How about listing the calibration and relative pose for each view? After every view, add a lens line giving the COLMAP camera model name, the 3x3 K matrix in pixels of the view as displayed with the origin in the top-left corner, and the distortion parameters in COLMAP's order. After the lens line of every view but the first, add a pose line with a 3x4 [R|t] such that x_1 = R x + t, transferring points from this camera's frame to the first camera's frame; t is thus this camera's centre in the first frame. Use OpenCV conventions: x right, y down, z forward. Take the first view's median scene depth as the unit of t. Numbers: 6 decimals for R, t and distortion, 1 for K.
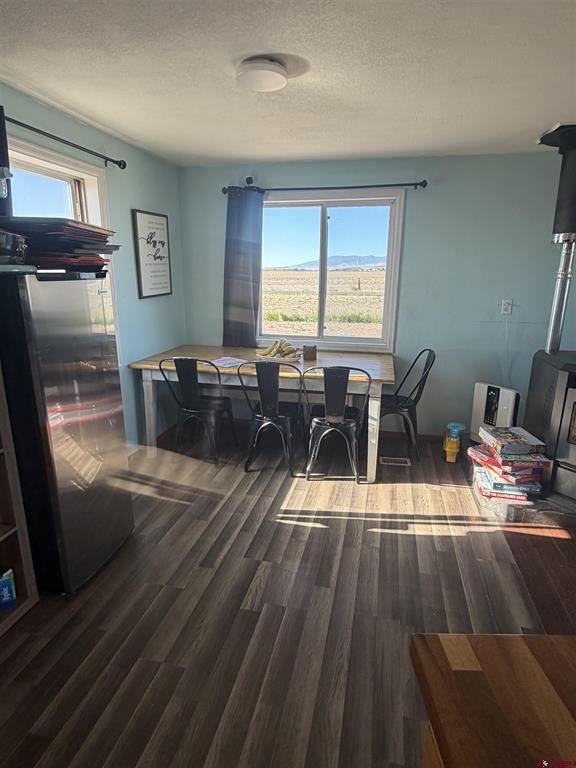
lens RADIAL K [[443.7, 0, 285.2], [0, 443.7, 382.1], [0, 0, 1]] dist [0.001329, -0.000785]
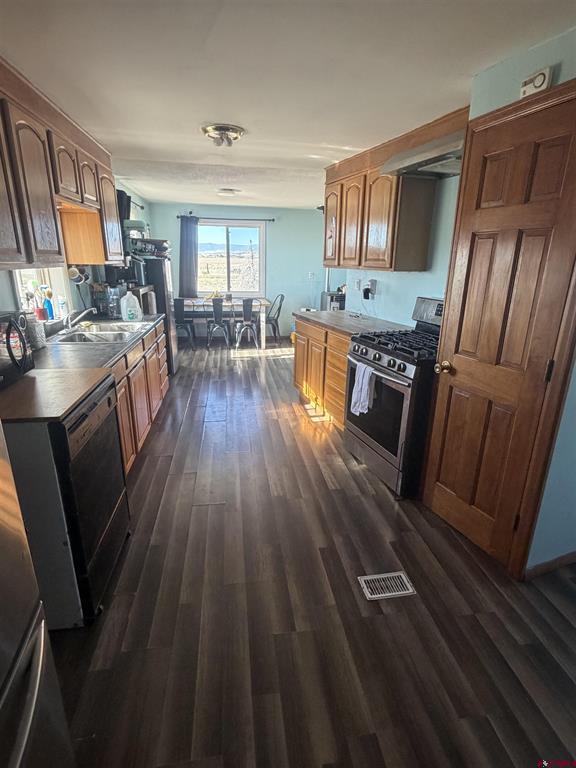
lens RADIAL K [[383.4, 0, 288.0], [0, 383.4, 384.8], [0, 0, 1]] dist [0.002554, 0.000070]
pose [[0.930696, -0.107223, 0.349725, -0.416669], [0.080816, 0.992722, 0.089290, 0.235556], [-0.356753, -0.054838, 0.932588, -0.956647]]
